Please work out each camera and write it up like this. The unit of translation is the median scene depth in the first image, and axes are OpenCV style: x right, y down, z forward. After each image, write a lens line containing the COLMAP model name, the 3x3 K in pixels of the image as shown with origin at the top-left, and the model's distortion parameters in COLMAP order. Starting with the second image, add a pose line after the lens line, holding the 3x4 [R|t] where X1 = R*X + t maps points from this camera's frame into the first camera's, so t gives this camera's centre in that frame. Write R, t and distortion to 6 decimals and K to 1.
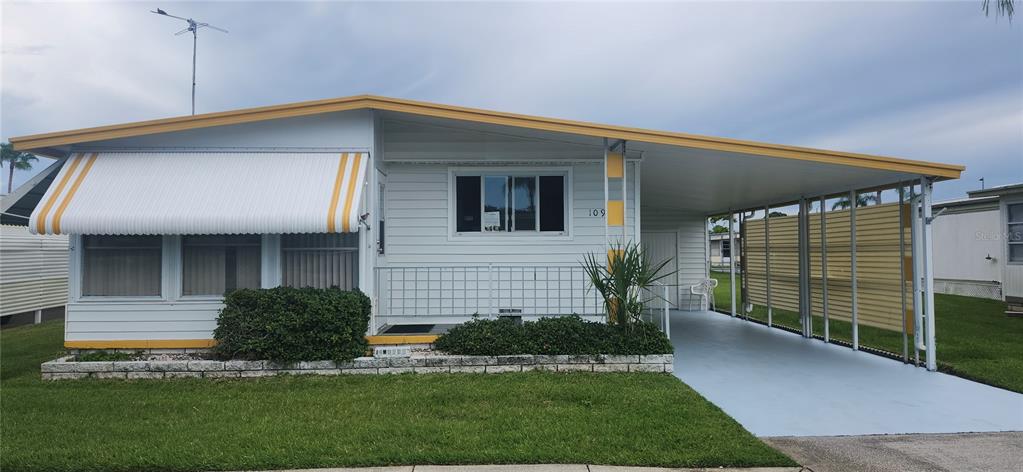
lens RADIAL K [[681.8, 0, 507.5], [0, 681.8, 216.4], [0, 0, 1]] dist [0.089370, -0.114838]
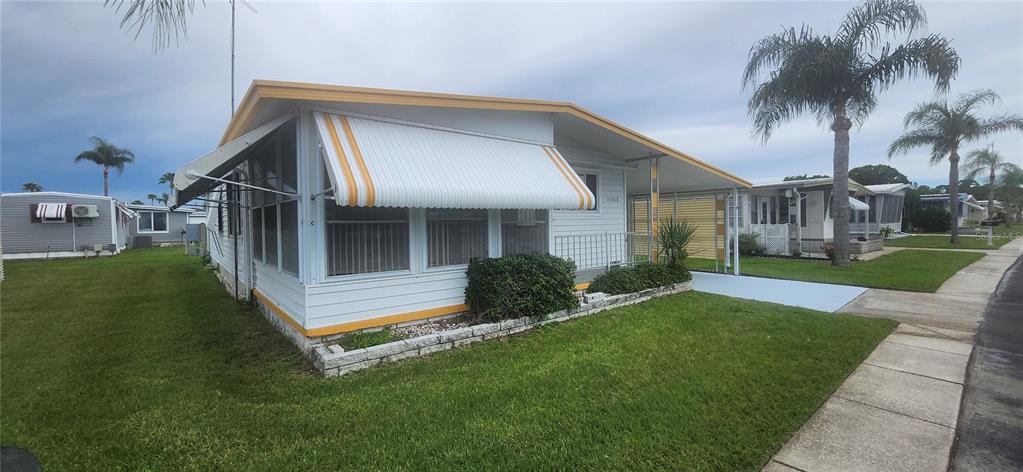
lens RADIAL K [[404.1, 0, 524.6], [0, 404.1, 230.7], [0, 0, 1]] dist [-0.000437, -0.000161]
pose [[0.781509, -0.019379, 0.623592, -0.771648], [-0.024145, 0.997829, 0.061268, 0.019518], [-0.623426, -0.062938, 0.779345, 0.466512]]
